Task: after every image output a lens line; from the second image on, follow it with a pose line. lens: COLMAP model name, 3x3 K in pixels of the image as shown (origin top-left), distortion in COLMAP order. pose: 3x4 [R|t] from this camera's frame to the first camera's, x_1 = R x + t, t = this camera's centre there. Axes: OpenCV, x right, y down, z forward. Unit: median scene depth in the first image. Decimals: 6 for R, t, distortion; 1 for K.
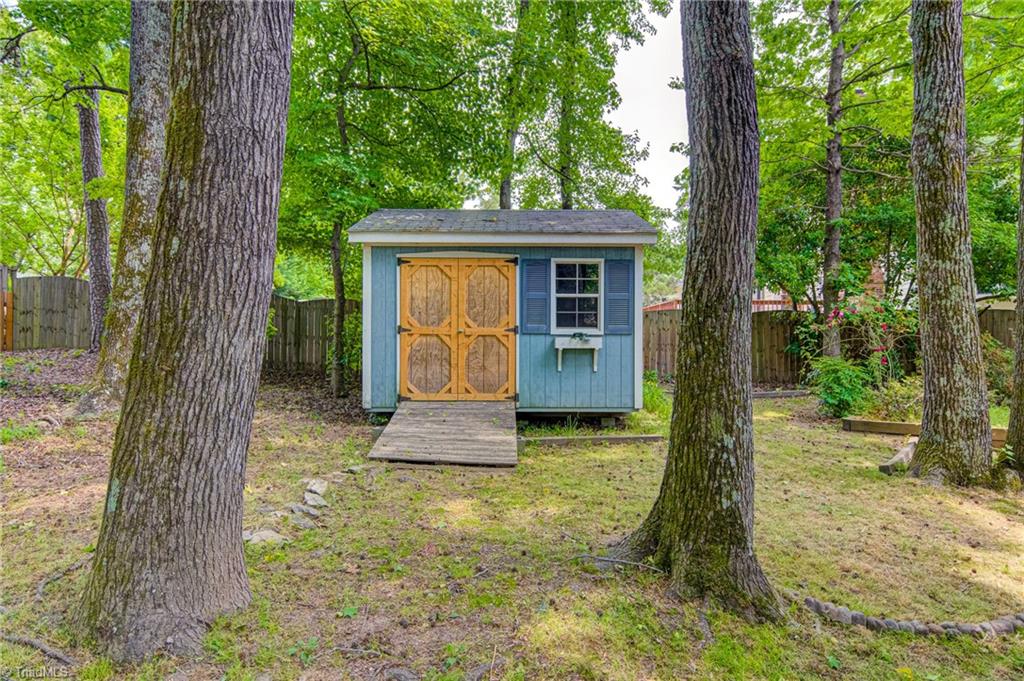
lens RADIAL K [[536.5, 0, 511.5], [0, 536.5, 339.1], [0, 0, 1]] dist [0.016703, -0.017479]
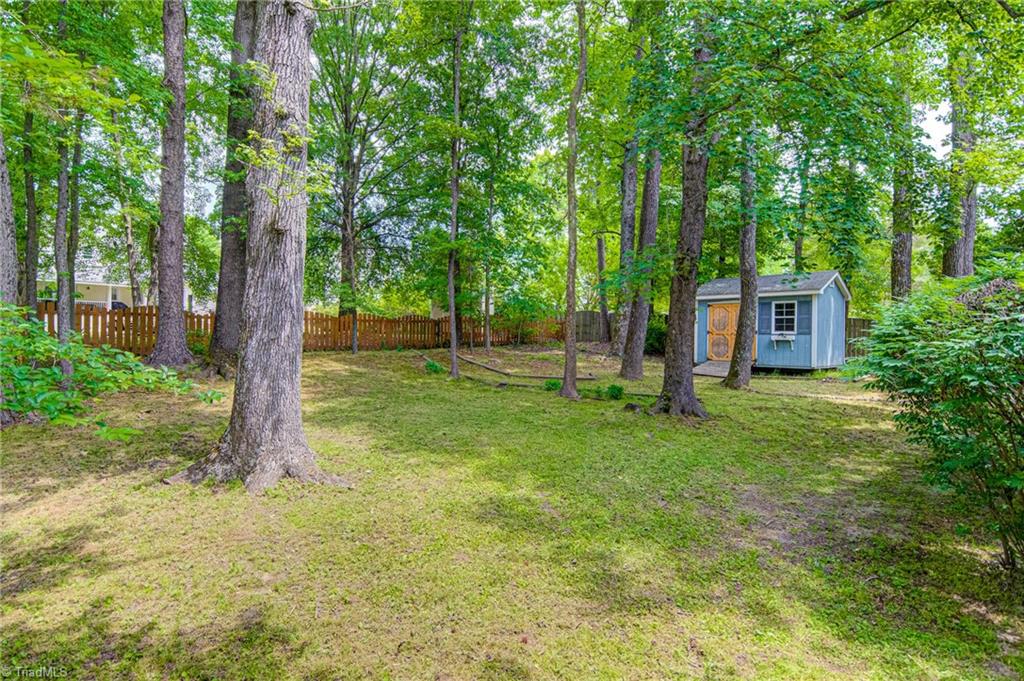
lens RADIAL K [[536.5, 0, 511.8], [0, 536.5, 341.2], [0, 0, 1]] dist [0.016703, -0.017479]
pose [[0.712024, 0.007897, -0.702110, 0.912153], [-0.015094, 0.999878, -0.004061, 0.048853], [0.701993, 0.013489, 0.712056, -1.462452]]
